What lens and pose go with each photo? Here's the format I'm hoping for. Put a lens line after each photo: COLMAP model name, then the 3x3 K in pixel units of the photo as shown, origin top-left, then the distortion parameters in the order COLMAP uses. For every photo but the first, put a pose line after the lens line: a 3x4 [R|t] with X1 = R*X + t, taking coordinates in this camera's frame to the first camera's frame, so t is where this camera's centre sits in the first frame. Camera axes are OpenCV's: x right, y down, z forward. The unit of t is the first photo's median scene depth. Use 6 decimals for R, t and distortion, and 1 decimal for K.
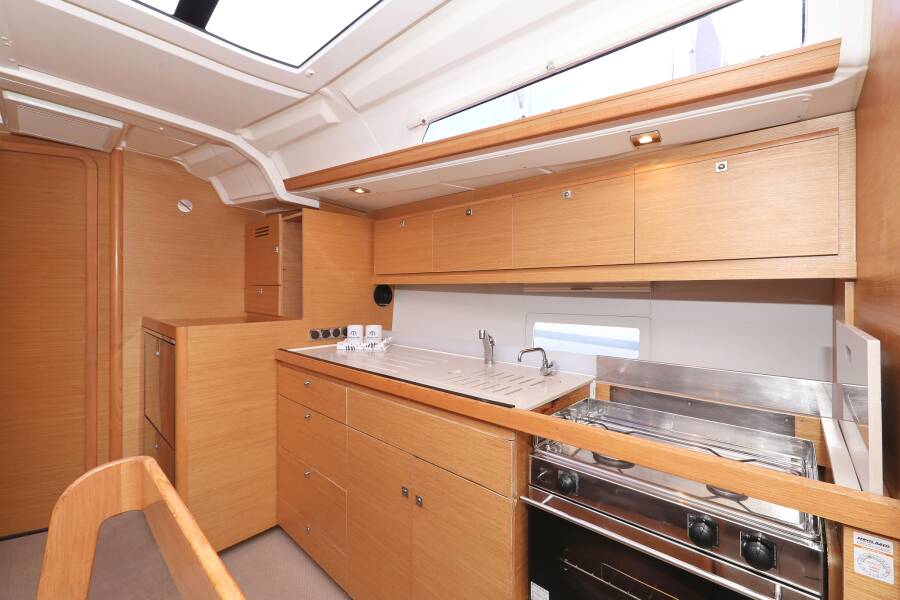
lens RADIAL K [[379.3, 0, 446.7], [0, 379.3, 293.8], [0, 0, 1]] dist [0.000370, 0.000580]
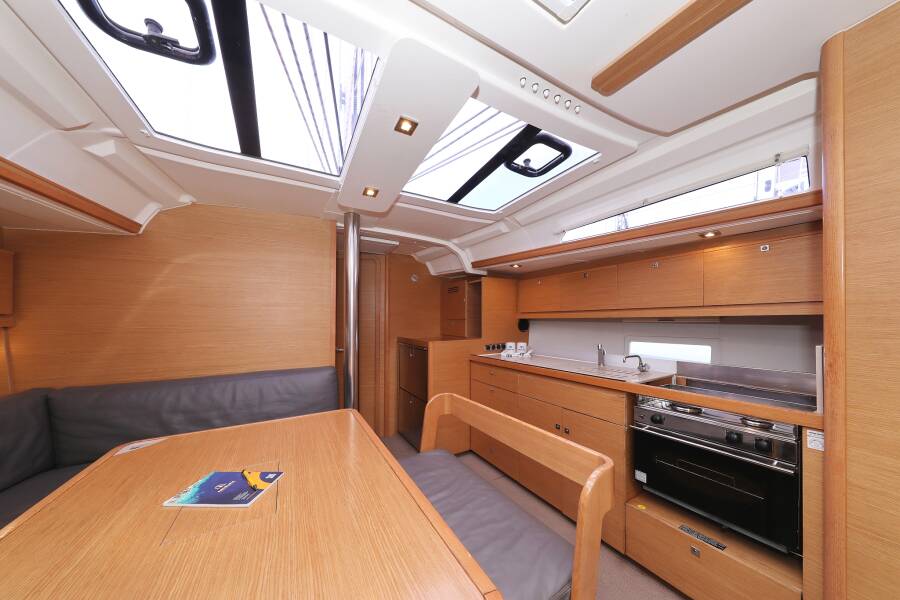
lens RADIAL K [[282.8, 0, 446.4], [0, 282.8, 324.9], [0, 0, 1]] dist [0.000345, -0.000012]
pose [[0.948458, -0.005952, -0.316848, -0.116096], [0.008125, 0.999952, 0.005539, -0.007630], [0.316800, -0.007828, 0.948460, -0.340336]]
